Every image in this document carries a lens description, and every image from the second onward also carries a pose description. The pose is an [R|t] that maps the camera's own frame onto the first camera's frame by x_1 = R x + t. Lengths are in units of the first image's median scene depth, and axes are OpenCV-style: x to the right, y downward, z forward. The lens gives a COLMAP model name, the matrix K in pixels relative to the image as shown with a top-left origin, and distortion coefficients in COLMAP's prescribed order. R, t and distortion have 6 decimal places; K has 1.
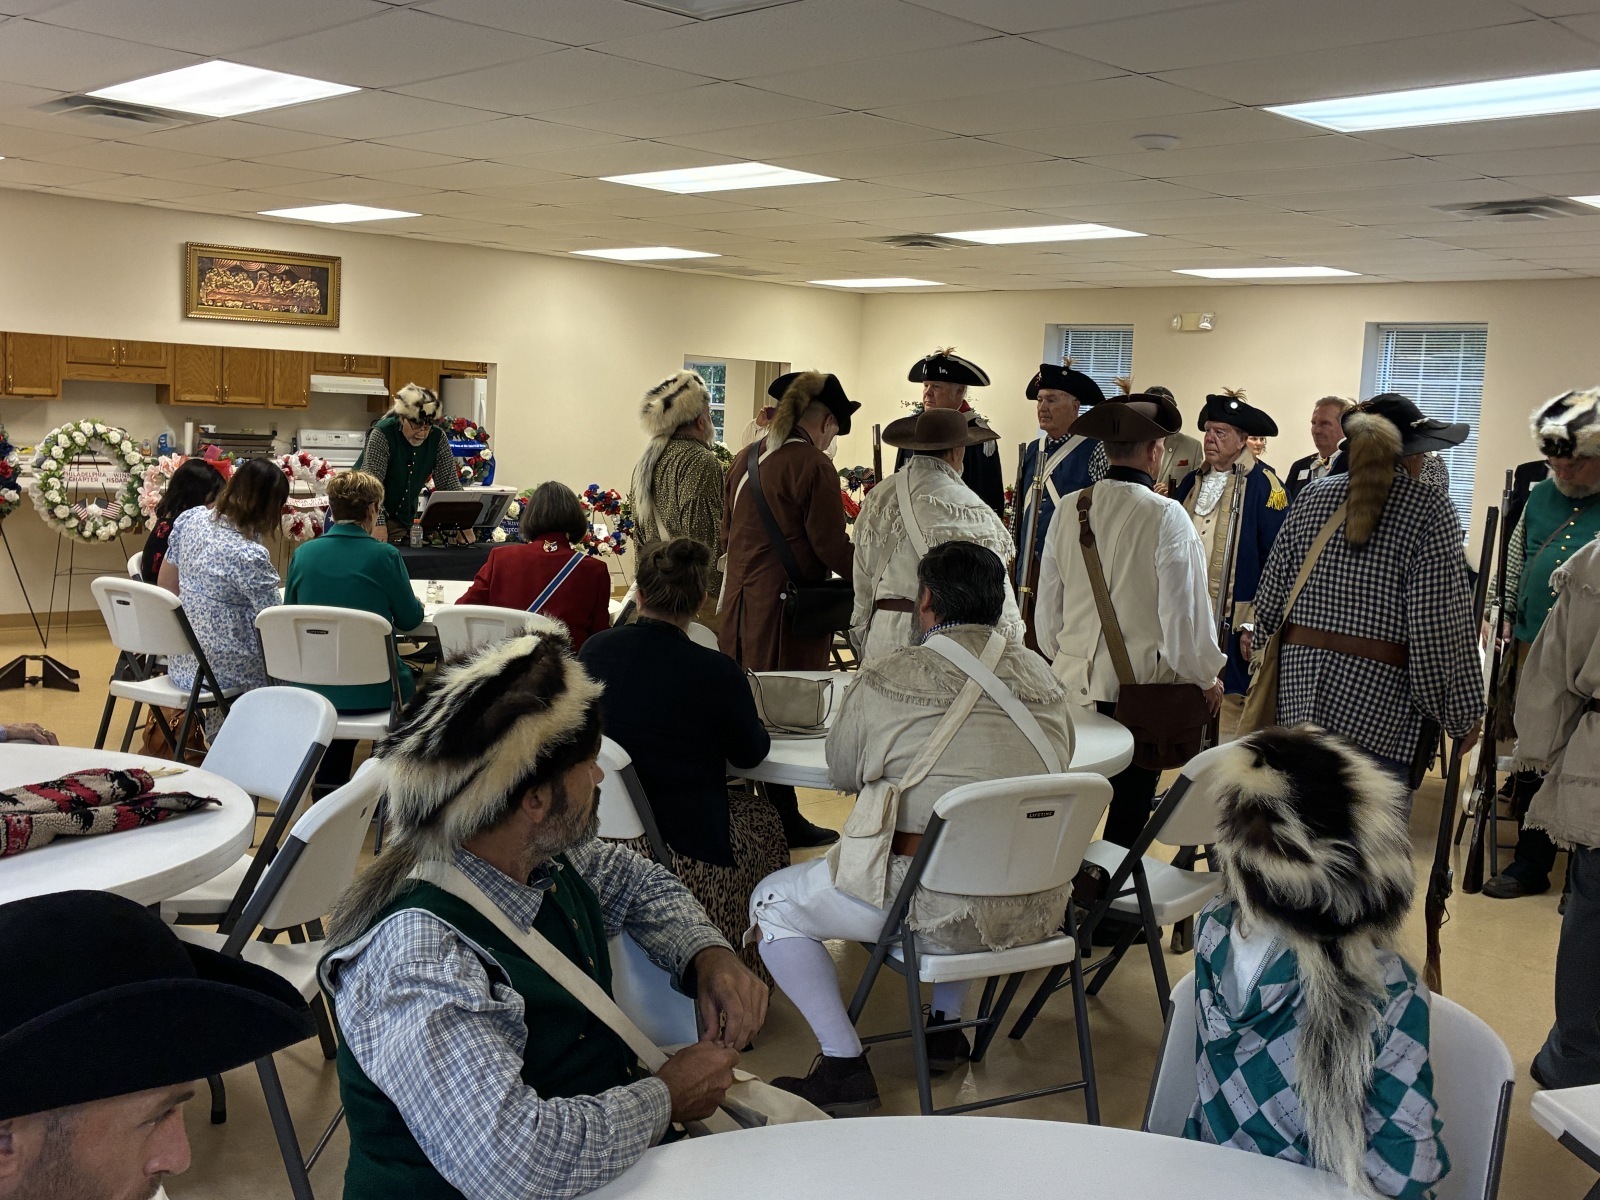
lens RADIAL K [[1675.2, 0, 800.0], [0, 1675.2, 600.0], [0, 0, 1]] dist [0.020326, -0.005118]
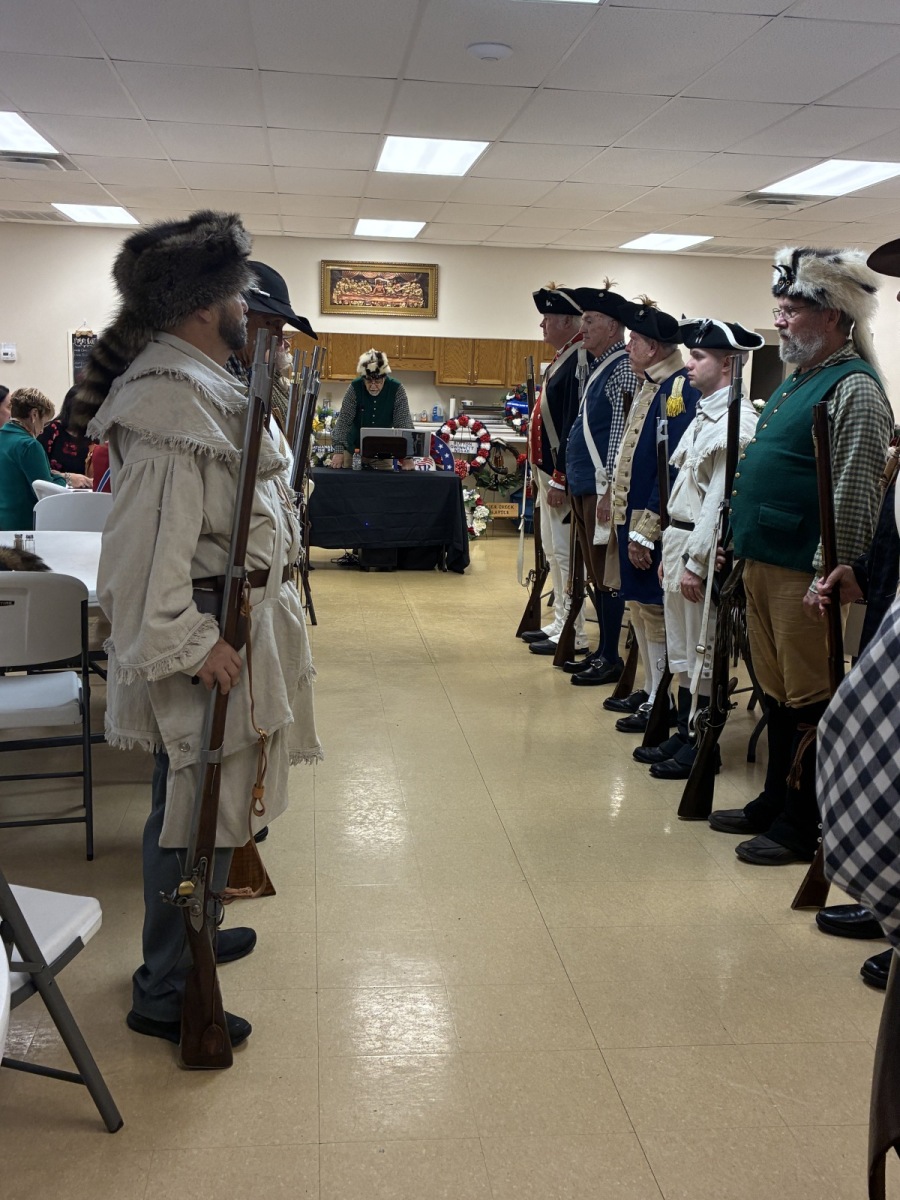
lens RADIAL K [[1256.4, 0, 450.0], [0, 1256.4, 600.0], [0, 0, 1]] dist [0.020326, -0.005118]
pose [[0.783255, 0.083539, -0.616062, 0.380364], [-0.067694, 0.996499, 0.049061, 0.015000], [0.618004, 0.003277, 0.786168, 0.208263]]
